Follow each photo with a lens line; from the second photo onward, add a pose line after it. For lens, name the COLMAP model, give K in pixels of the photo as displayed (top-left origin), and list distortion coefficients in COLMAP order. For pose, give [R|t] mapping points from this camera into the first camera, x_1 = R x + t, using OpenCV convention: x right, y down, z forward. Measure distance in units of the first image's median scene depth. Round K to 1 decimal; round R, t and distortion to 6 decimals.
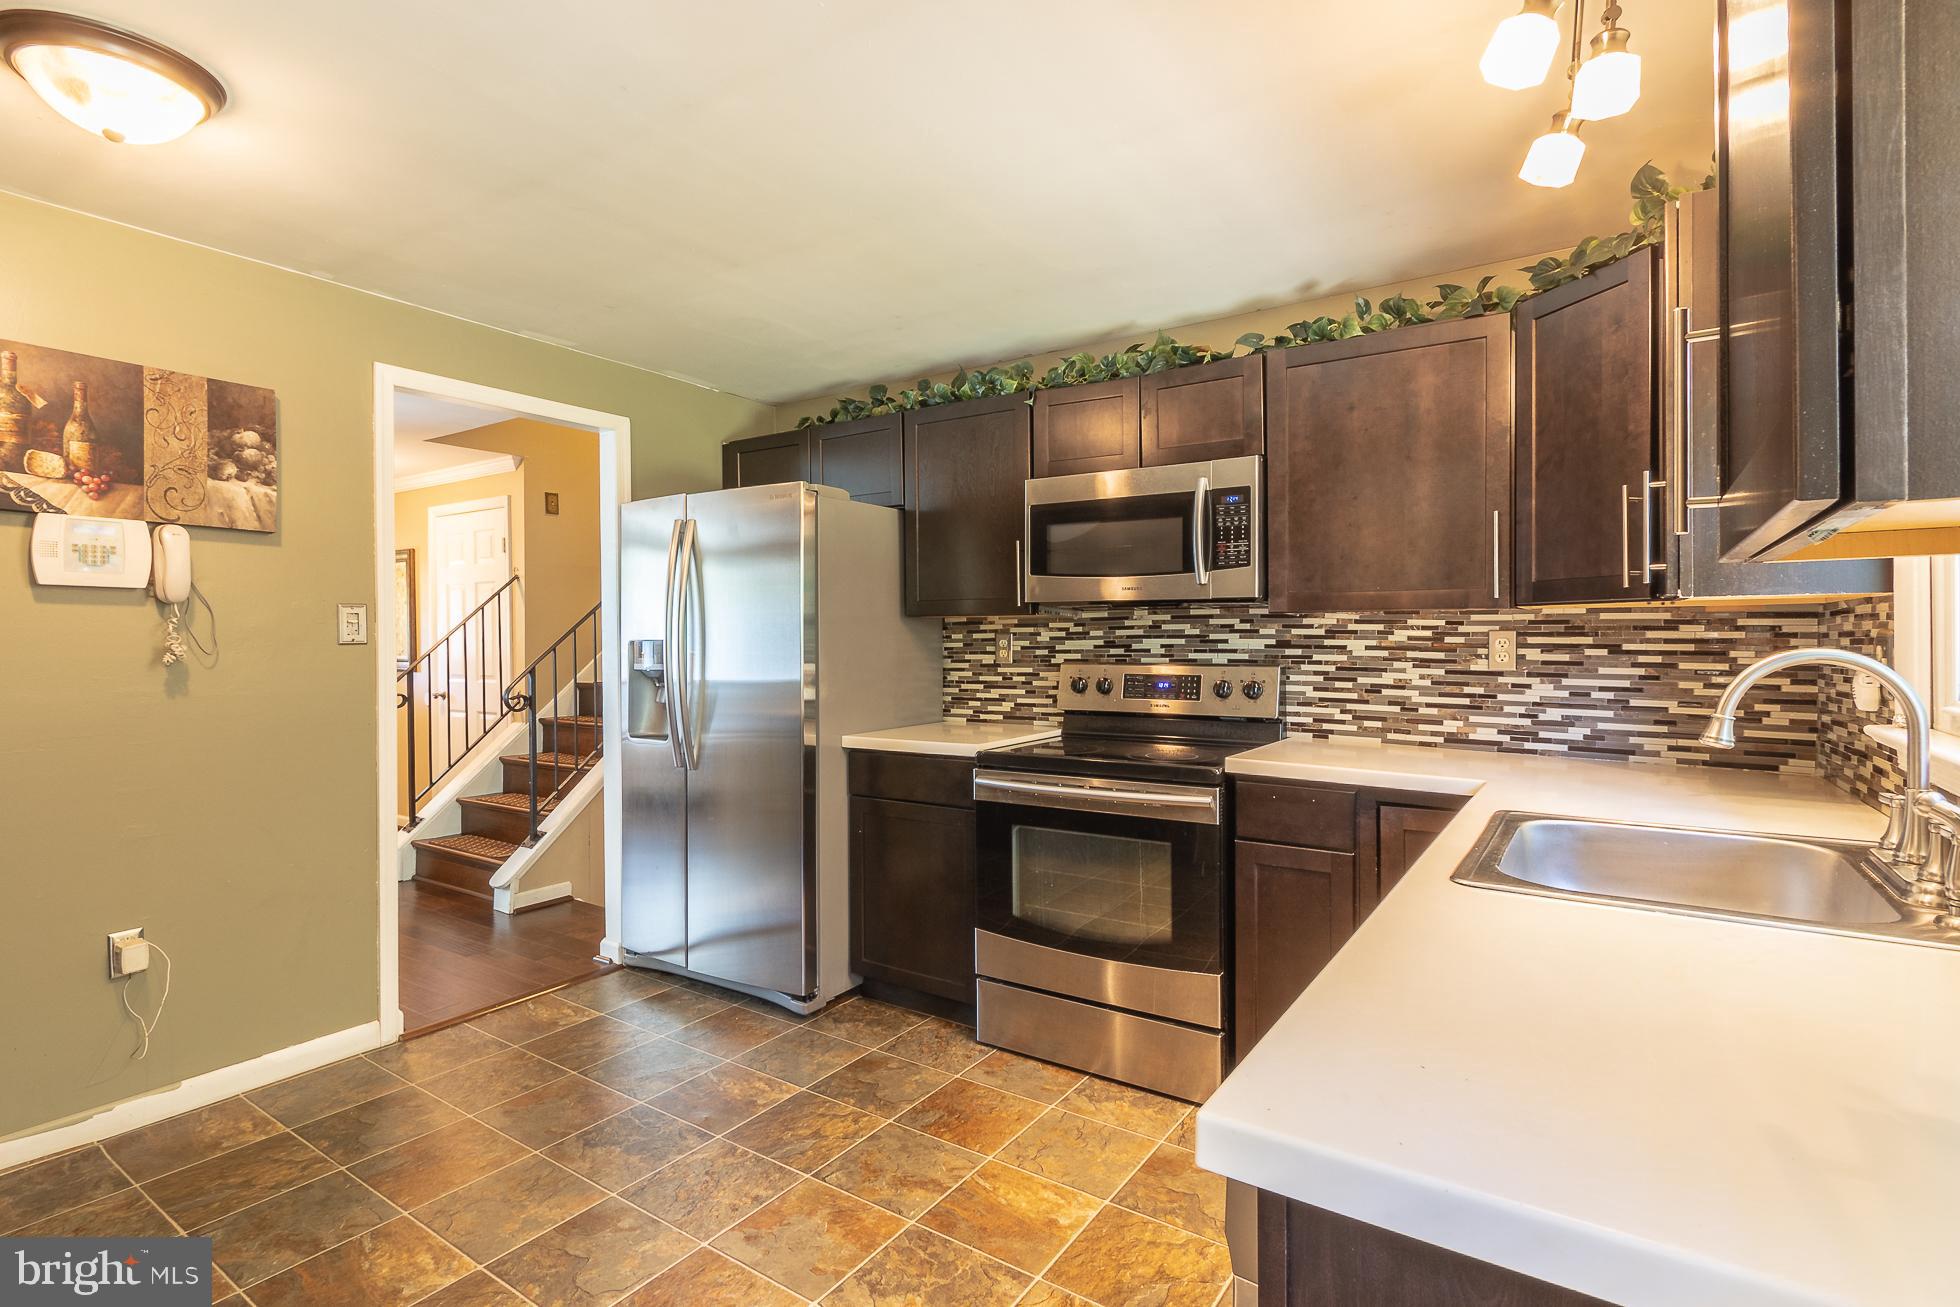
lens RADIAL K [[932.4, 0, 933.8], [0, 932.4, 638.4], [0, 0, 1]] dist [0.001158, 0.002389]
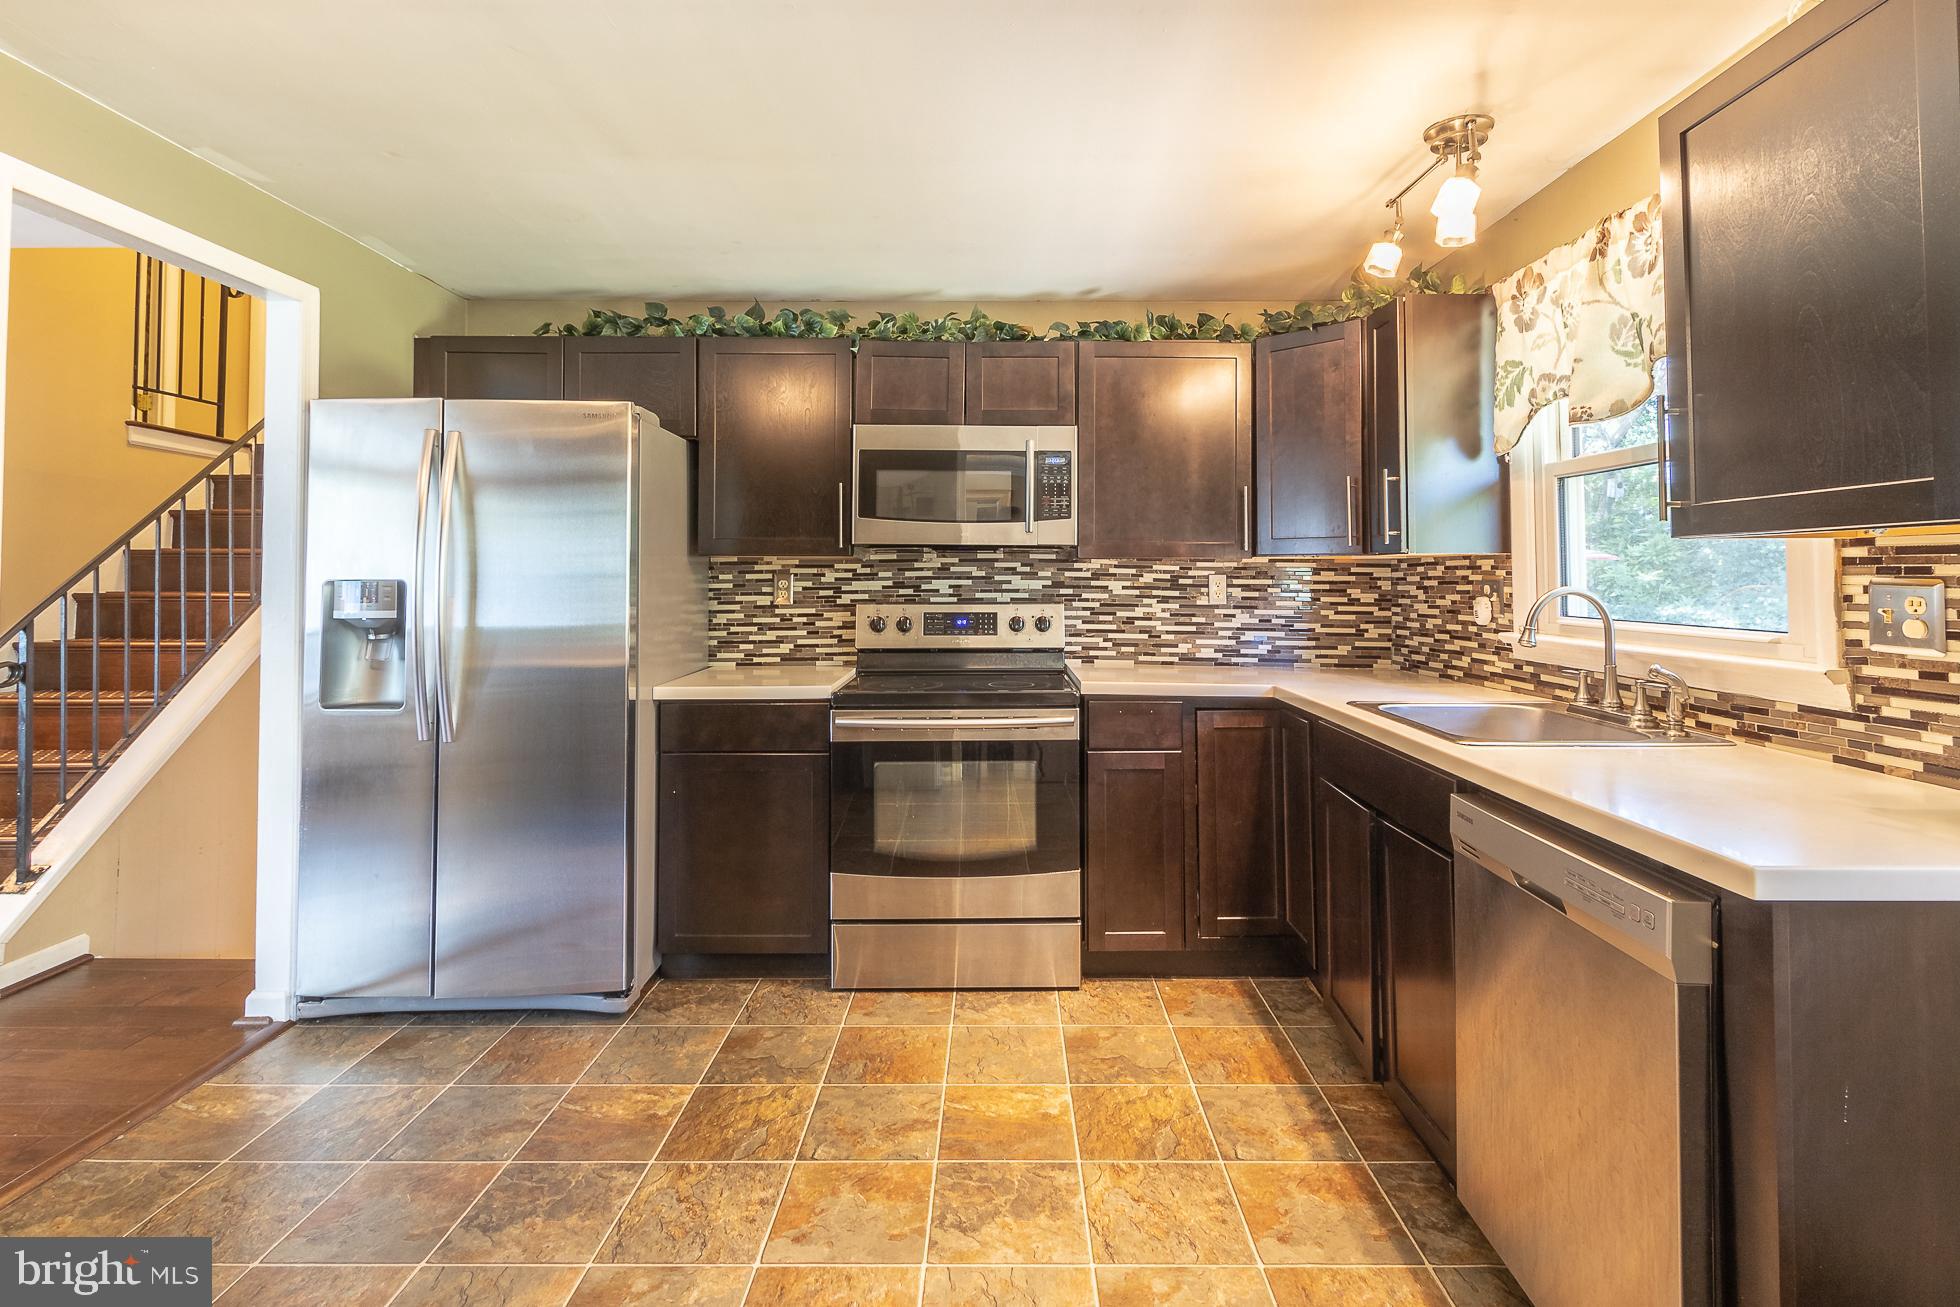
lens RADIAL K [[932.4, 0, 972.6], [0, 932.4, 544.2], [0, 0, 1]] dist [0.001158, 0.002389]
pose [[0.821738, 0.025104, 0.569312, -0.417978], [-0.002771, 0.999193, -0.040060, 0.002590], [-0.569858, 0.031342, 0.821145, 0.096889]]
